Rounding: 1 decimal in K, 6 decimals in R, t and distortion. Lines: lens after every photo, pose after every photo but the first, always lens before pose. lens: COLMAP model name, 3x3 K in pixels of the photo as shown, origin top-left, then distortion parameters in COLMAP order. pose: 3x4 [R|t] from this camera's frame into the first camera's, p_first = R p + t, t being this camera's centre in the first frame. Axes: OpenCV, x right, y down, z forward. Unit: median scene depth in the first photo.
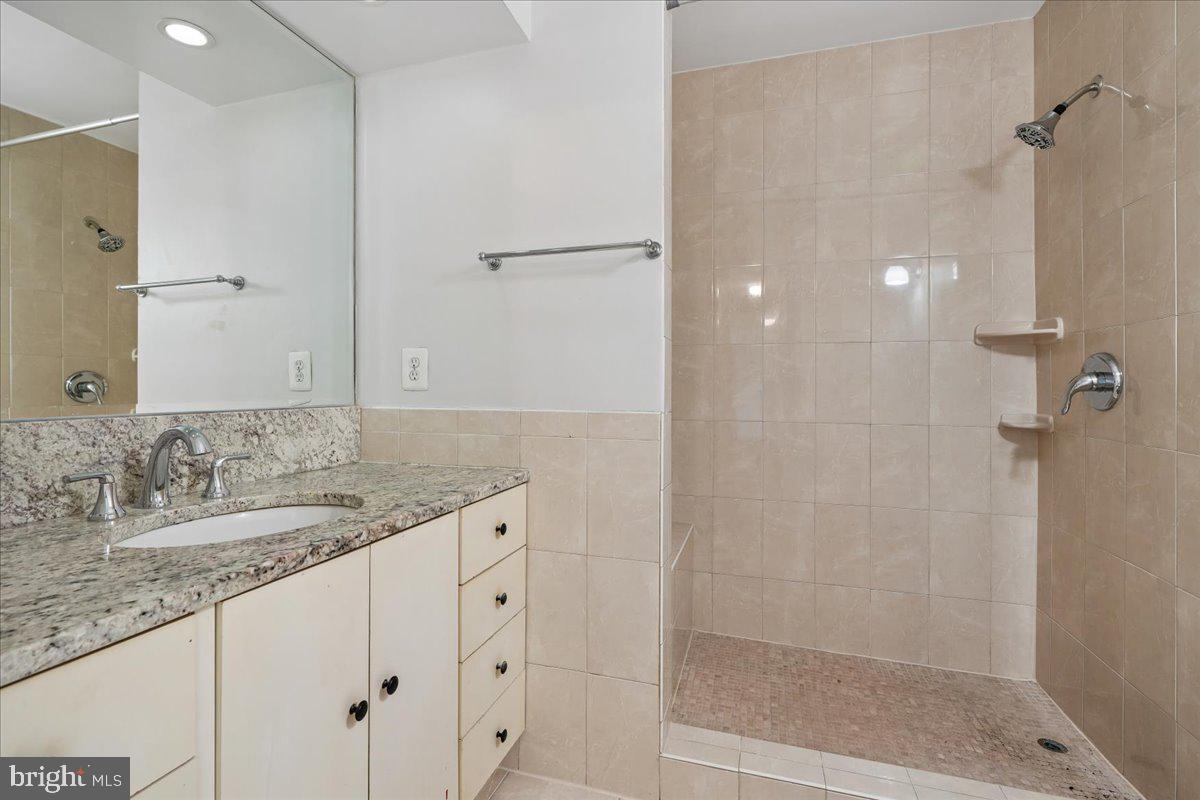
lens RADIAL K [[547.7, 0, 598.9], [0, 547.7, 396.1], [0, 0, 1]] dist [-0.021652, 0.004246]
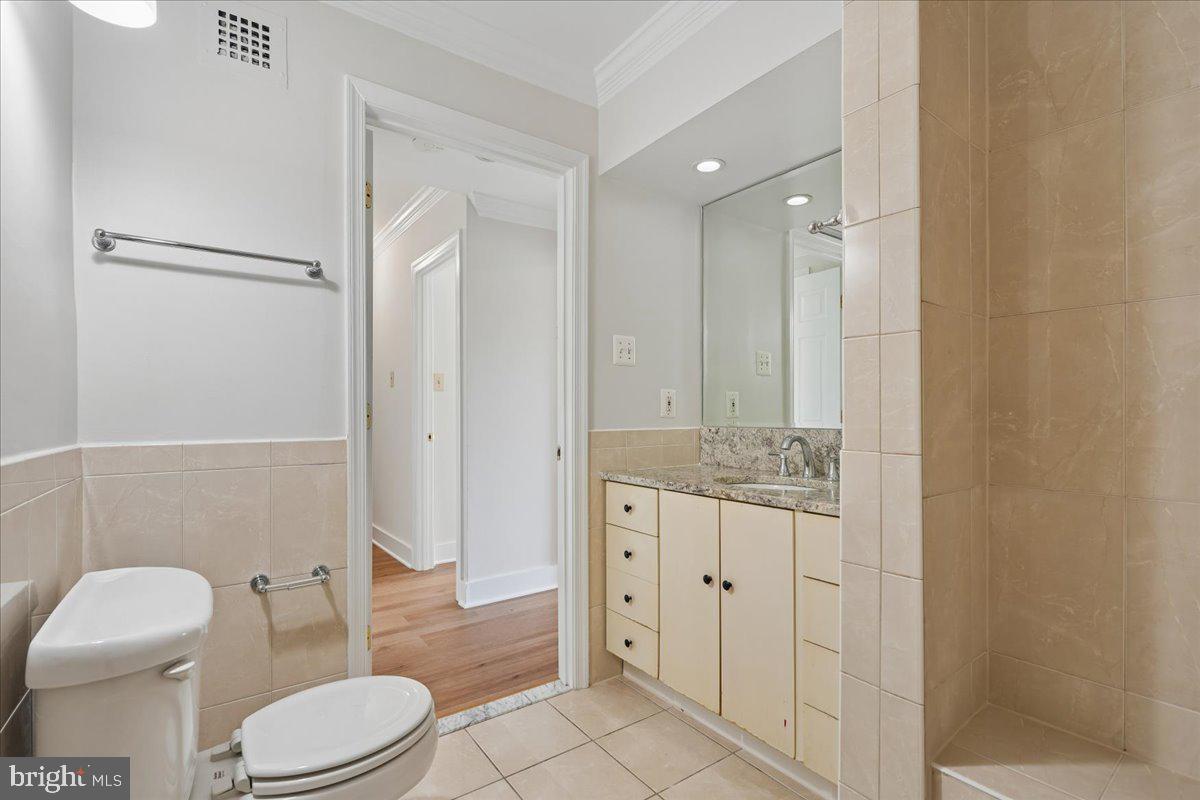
lens RADIAL K [[547.7, 0, 600.1], [0, 547.7, 407.8], [0, 0, 1]] dist [-0.021652, 0.004246]
pose [[-0.609793, -0.006989, -0.792530, 1.256788], [-0.003969, 0.999976, -0.005764, -0.027255], [0.792551, -0.000369, -0.609805, 1.741171]]
